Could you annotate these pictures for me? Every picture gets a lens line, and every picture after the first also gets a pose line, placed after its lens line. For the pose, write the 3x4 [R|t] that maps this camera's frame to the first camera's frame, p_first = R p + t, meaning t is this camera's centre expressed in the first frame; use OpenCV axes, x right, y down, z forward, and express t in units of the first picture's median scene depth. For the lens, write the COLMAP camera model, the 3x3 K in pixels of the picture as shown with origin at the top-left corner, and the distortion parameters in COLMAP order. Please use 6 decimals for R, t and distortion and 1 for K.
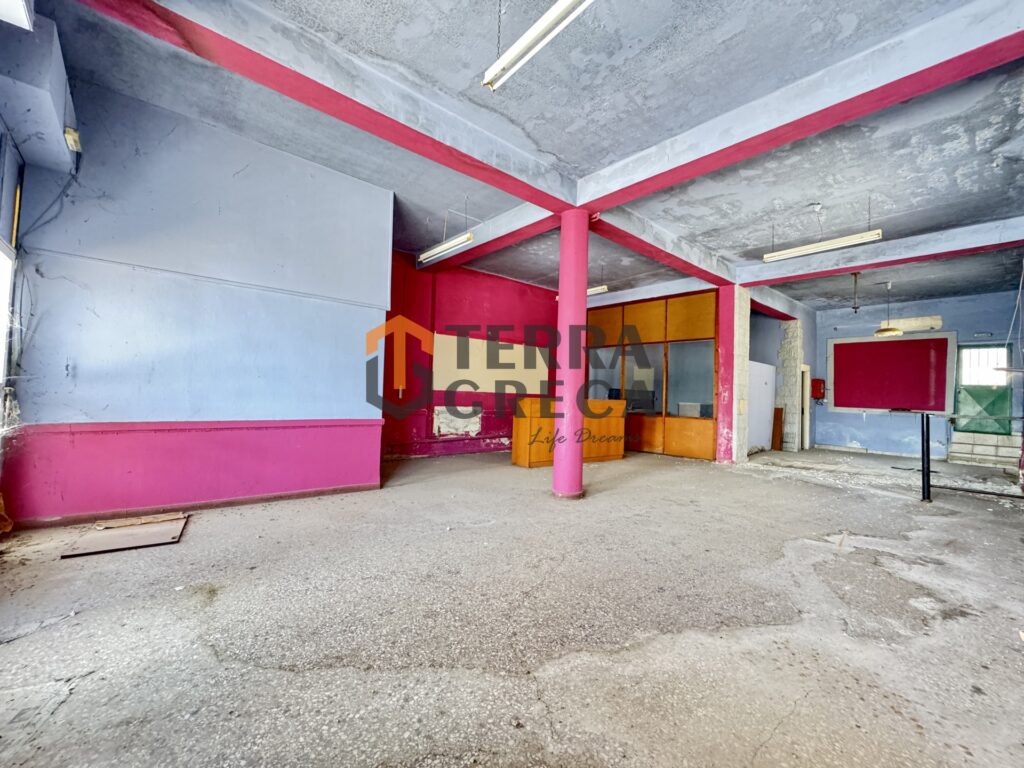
lens RADIAL K [[409.6, 0, 511.9], [0, 409.6, 383.4], [0, 0, 1]] dist [-0.002617, 0.000240]
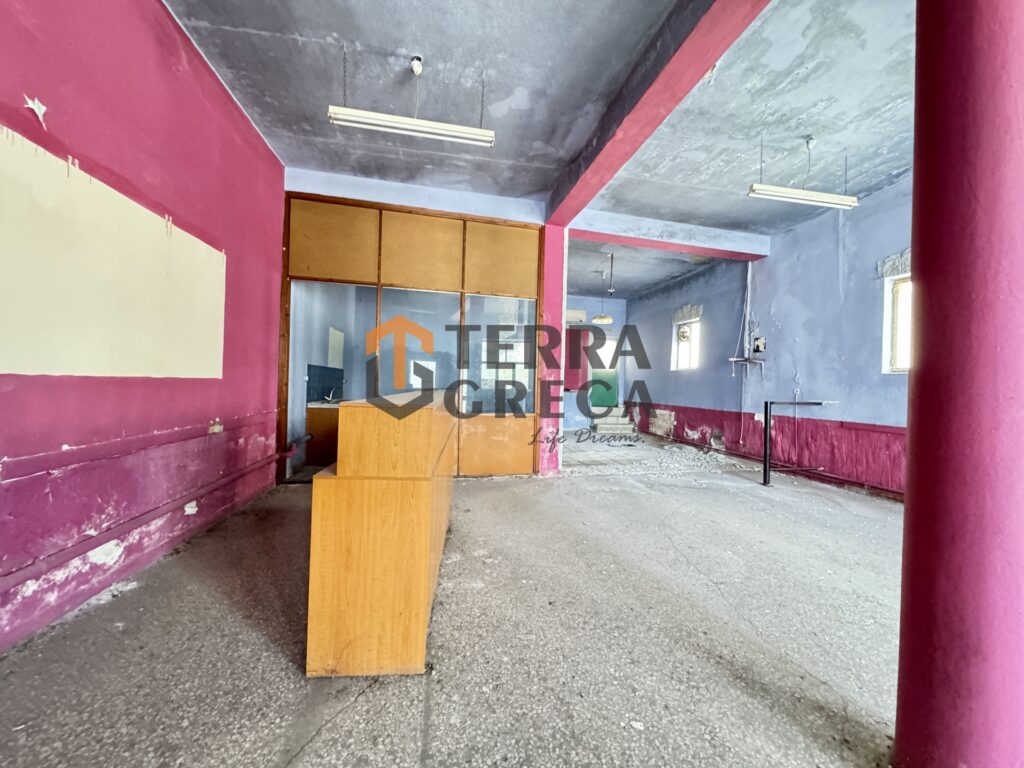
lens RADIAL K [[410.0, 0, 512.2], [0, 410.0, 382.9], [0, 0, 1]] dist [-0.001435, 0.000334]
pose [[0.483337, -0.015703, 0.875293, -0.136909], [-0.037915, 0.998525, 0.038851, 0.007959], [-0.874613, -0.051965, 0.482029, 0.715236]]
